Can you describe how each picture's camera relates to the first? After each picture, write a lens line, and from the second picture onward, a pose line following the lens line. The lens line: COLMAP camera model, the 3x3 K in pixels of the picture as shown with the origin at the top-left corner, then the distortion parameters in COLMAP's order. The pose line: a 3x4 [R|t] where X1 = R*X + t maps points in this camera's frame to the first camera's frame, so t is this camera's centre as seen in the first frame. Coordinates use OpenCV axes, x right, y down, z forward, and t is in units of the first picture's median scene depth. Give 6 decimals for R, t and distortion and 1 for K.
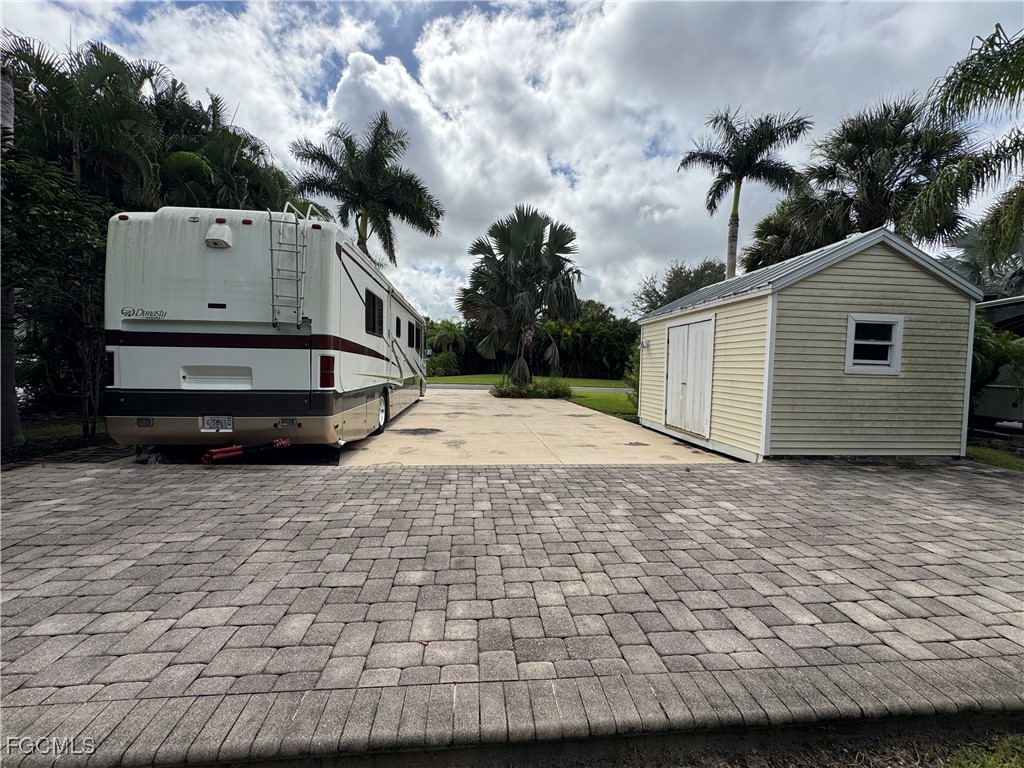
lens RADIAL K [[405.9, 0, 509.6], [0, 405.9, 385.8], [0, 0, 1]] dist [-0.000521, 0.000183]
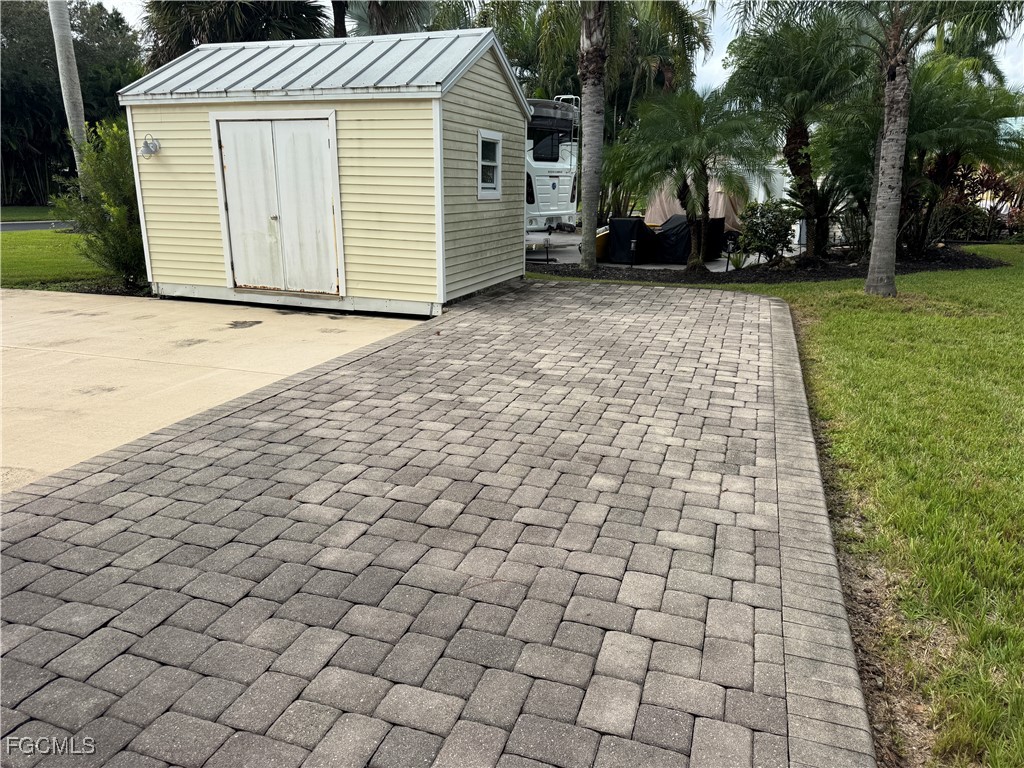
lens RADIAL K [[717.0, 0, 512.0], [0, 717.0, 384.0], [0, 0, 1]] dist [0.126778, -0.179265]
pose [[0.408866, -0.261121, 0.874440, -0.815229], [0.040990, 0.962478, 0.268245, -0.076720], [-0.911674, -0.073833, 0.404228, 0.291885]]
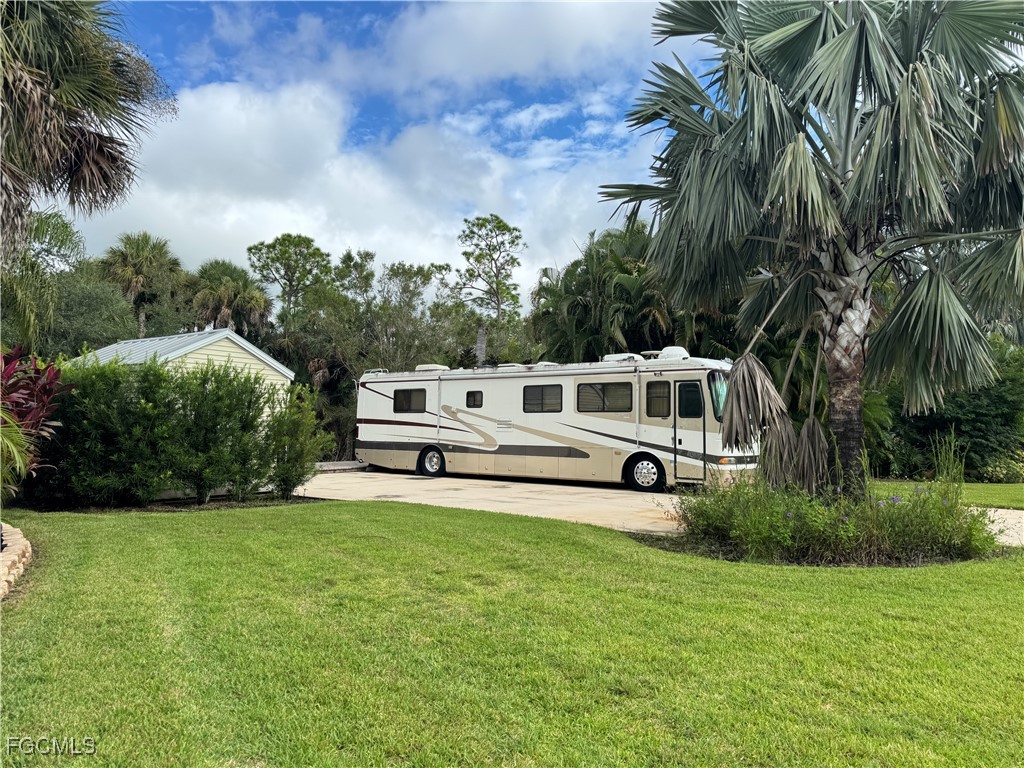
lens RADIAL K [[717.0, 0, 512.0], [0, 717.0, 384.0], [0, 0, 1]] dist [0.126778, -0.179265]
pose [[-0.660089, -0.081868, -0.746713, 2.557096], [-0.065691, 0.996526, -0.051187, -0.181683], [0.748310, 0.015264, -0.663174, 5.129083]]
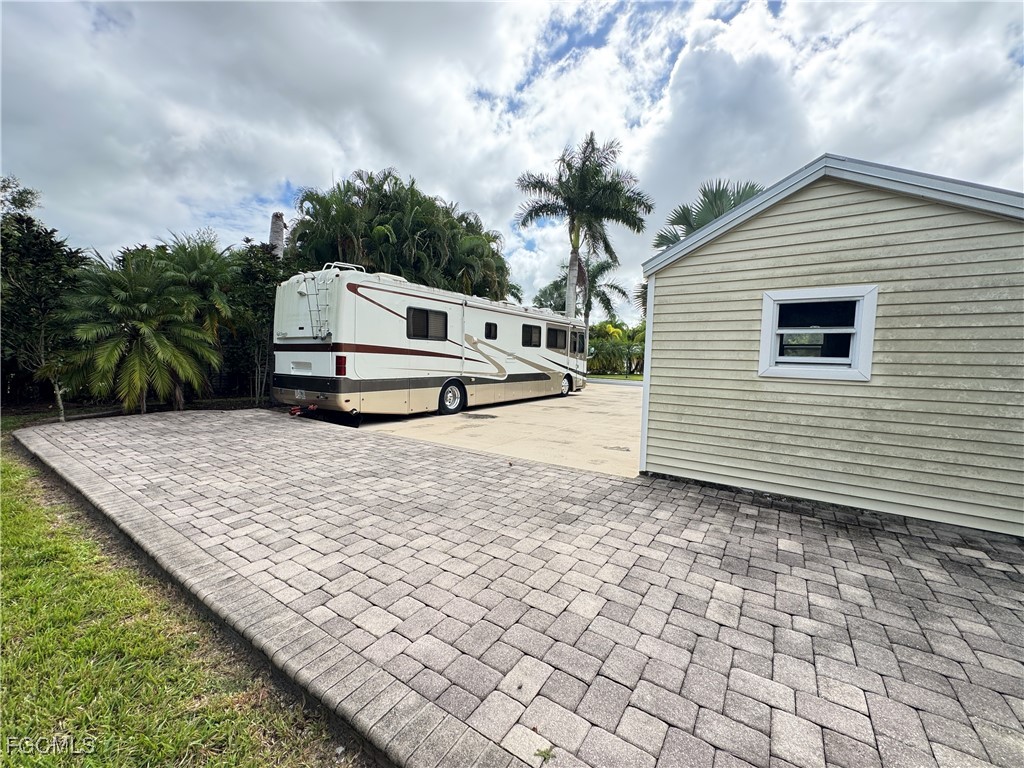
lens RADIAL K [[405.9, 0, 509.6], [0, 405.9, 385.8], [0, 0, 1]] dist [-0.000521, 0.000183]
pose [[0.769992, 0.041516, -0.636702, 1.139087], [-0.037001, 0.999107, 0.020400, -0.014158], [0.636980, 0.007851, 0.770840, 0.206795]]
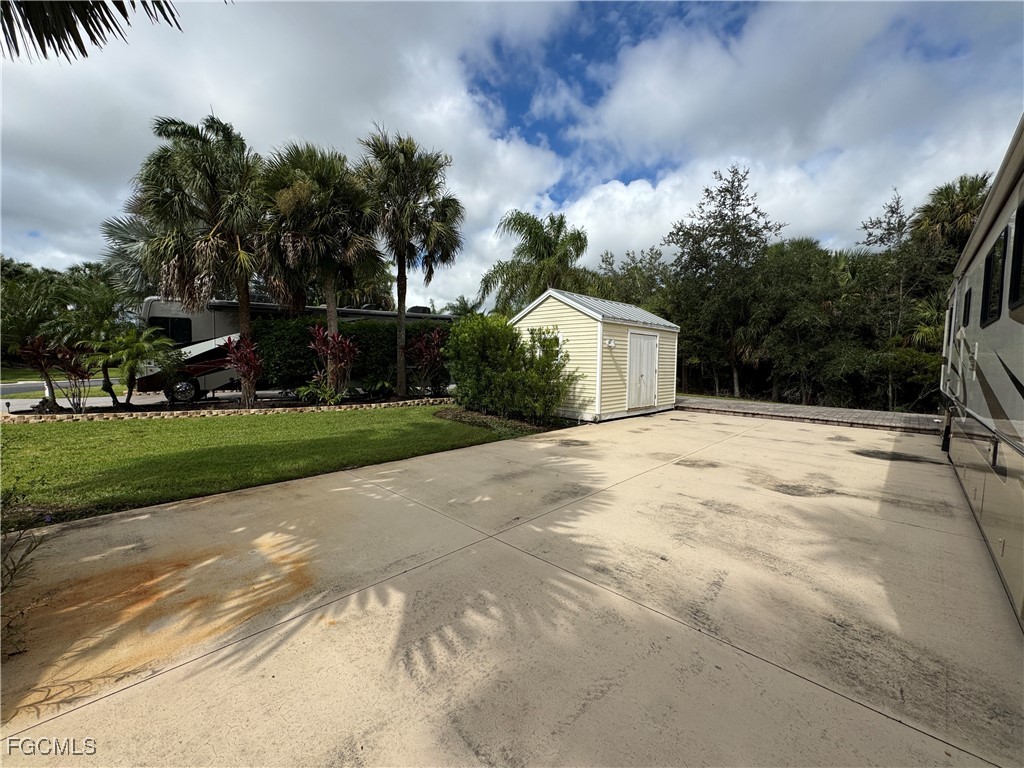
lens RADIAL K [[418.7, 0, 508.6], [0, 418.7, 377.5], [0, 0, 1]] dist [-0.001496, 0.000004]
pose [[-0.647166, -0.064495, 0.759616, -0.646779], [0.004474, 0.996077, 0.088382, -0.218631], [-0.762336, 0.060596, -0.644338, 3.844405]]
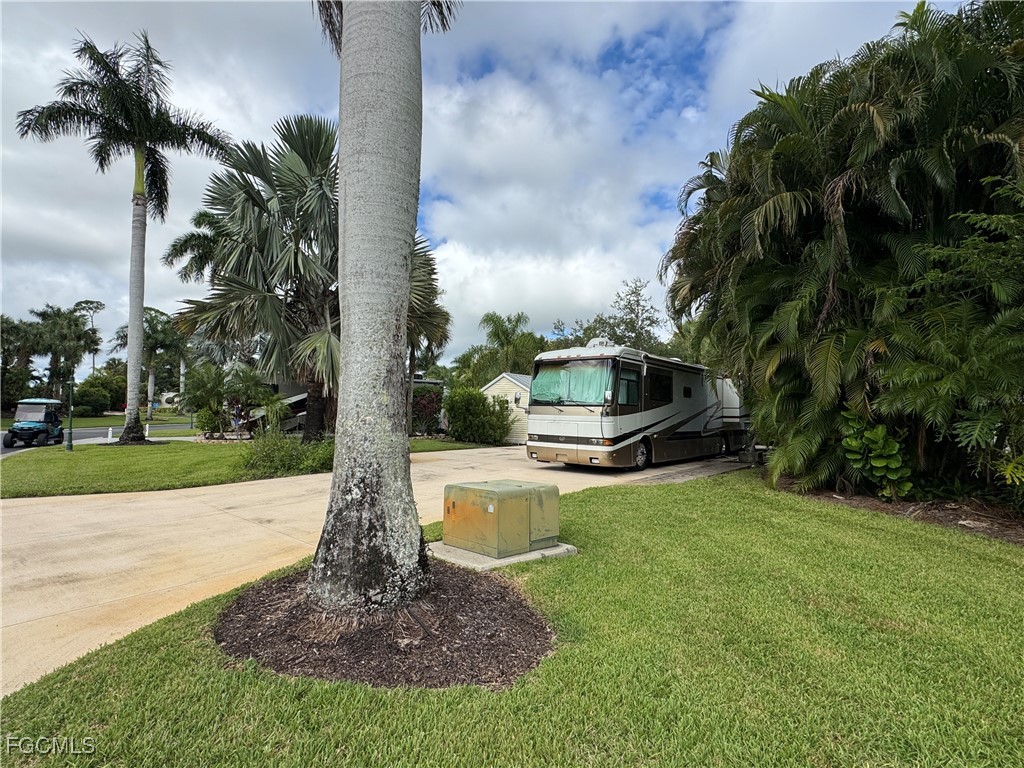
lens RADIAL K [[502.7, 0, 505.2], [0, 502.7, 376.0], [0, 0, 1]] dist [-0.002073, -0.000399]
pose [[-0.697622, 0.017677, 0.716248, -2.701483], [-0.002451, 0.999631, -0.027057, -0.333588], [-0.716462, -0.020631, -0.697321, 5.726512]]
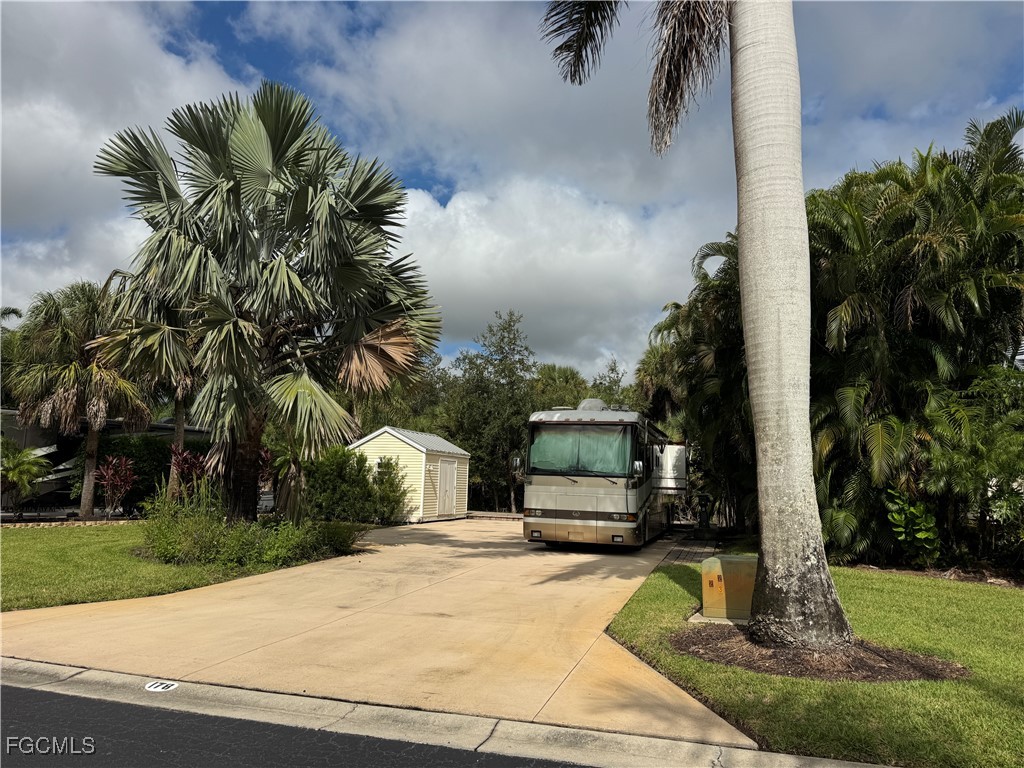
lens RADIAL K [[717.0, 0, 512.0], [0, 717.0, 384.0], [0, 0, 1]] dist [0.126778, -0.179265]
pose [[-0.924479, 0.004302, 0.381208, -2.000431], [-0.031843, 0.995571, -0.088459, -0.371325], [-0.379900, -0.093917, -0.920248, 6.907722]]
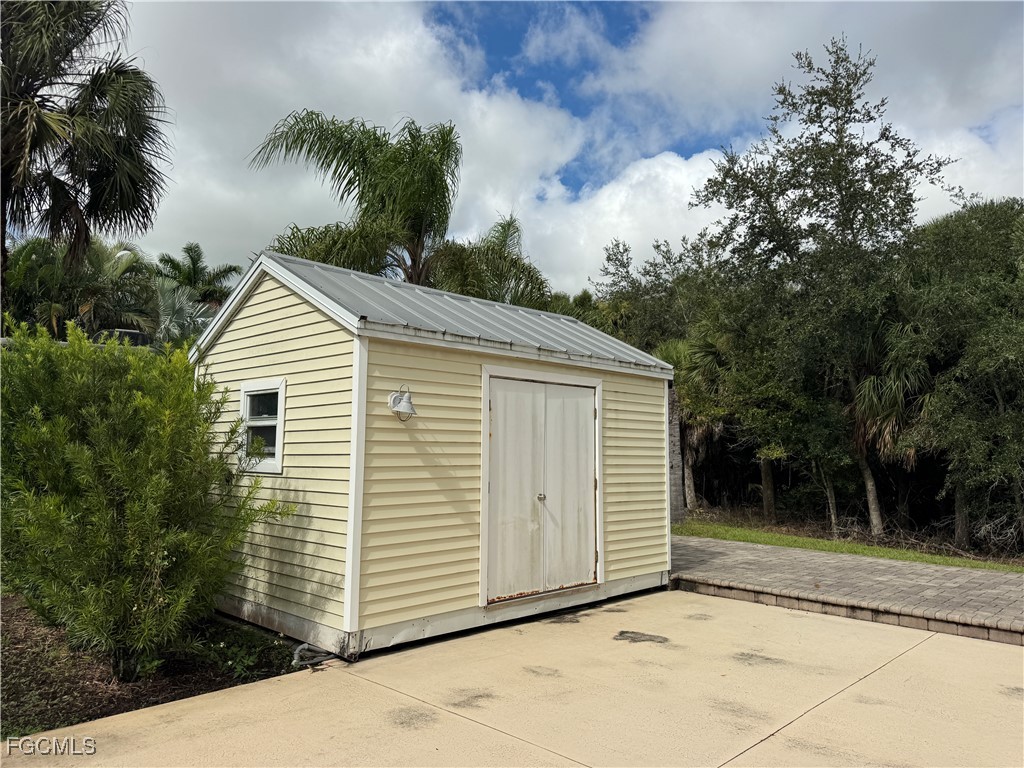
lens RADIAL K [[717.0, 0, 512.0], [0, 717.0, 384.0], [0, 0, 1]] dist [0.126778, -0.179265]
pose [[-0.649854, 0.039419, 0.759037, -0.380175], [0.007812, 0.998948, -0.045190, -0.176831], [-0.760019, -0.023438, -0.649478, 2.679422]]
